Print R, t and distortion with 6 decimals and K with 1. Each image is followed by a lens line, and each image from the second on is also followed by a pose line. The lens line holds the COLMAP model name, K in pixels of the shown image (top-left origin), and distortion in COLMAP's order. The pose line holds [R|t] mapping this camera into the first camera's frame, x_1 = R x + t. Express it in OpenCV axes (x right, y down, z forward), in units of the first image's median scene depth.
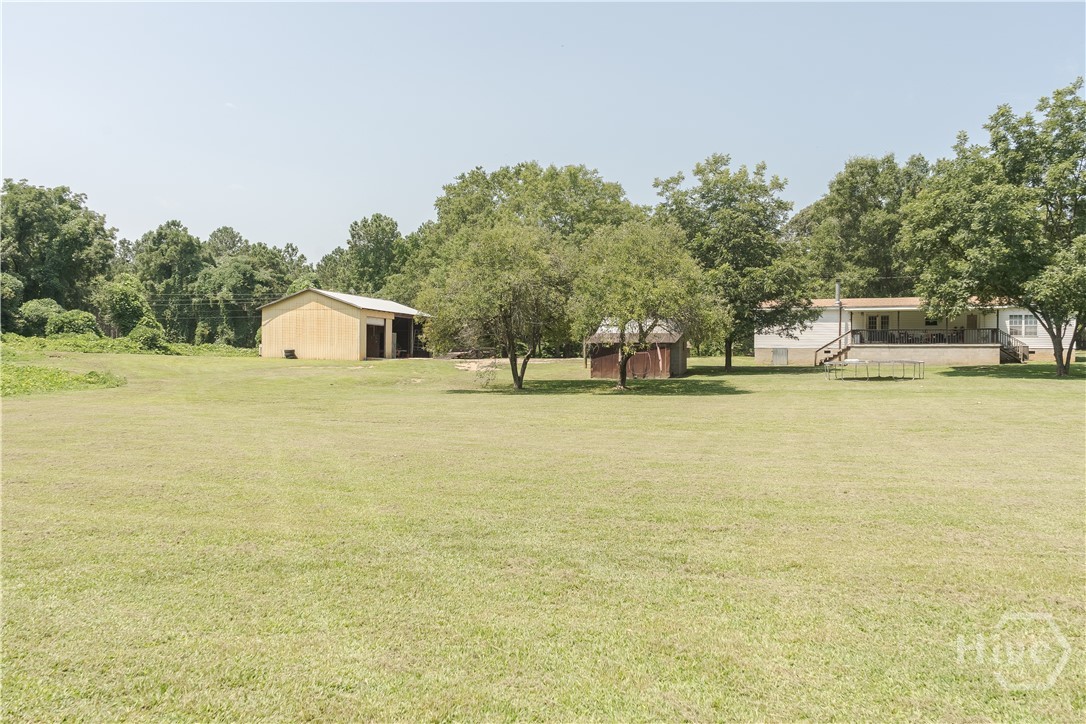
lens RADIAL K [[851.9, 0, 547.6], [0, 851.9, 366.8], [0, 0, 1]] dist [0.001042, 0.000900]
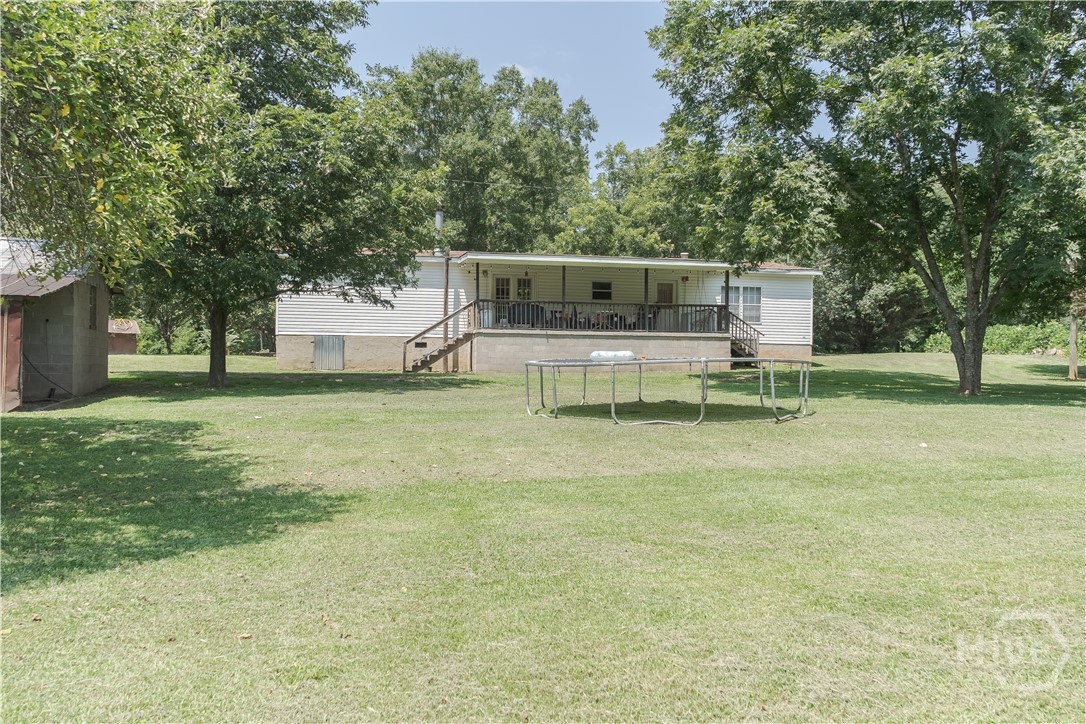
lens RADIAL K [[851.9, 0, 547.6], [0, 851.9, 366.8], [0, 0, 1]] dist [0.001042, 0.000900]
pose [[0.844718, 0.004012, 0.535197, 0.122998], [-0.000394, 0.999976, -0.006873, -0.001329], [-0.535211, 0.005595, 0.844700, 0.542602]]
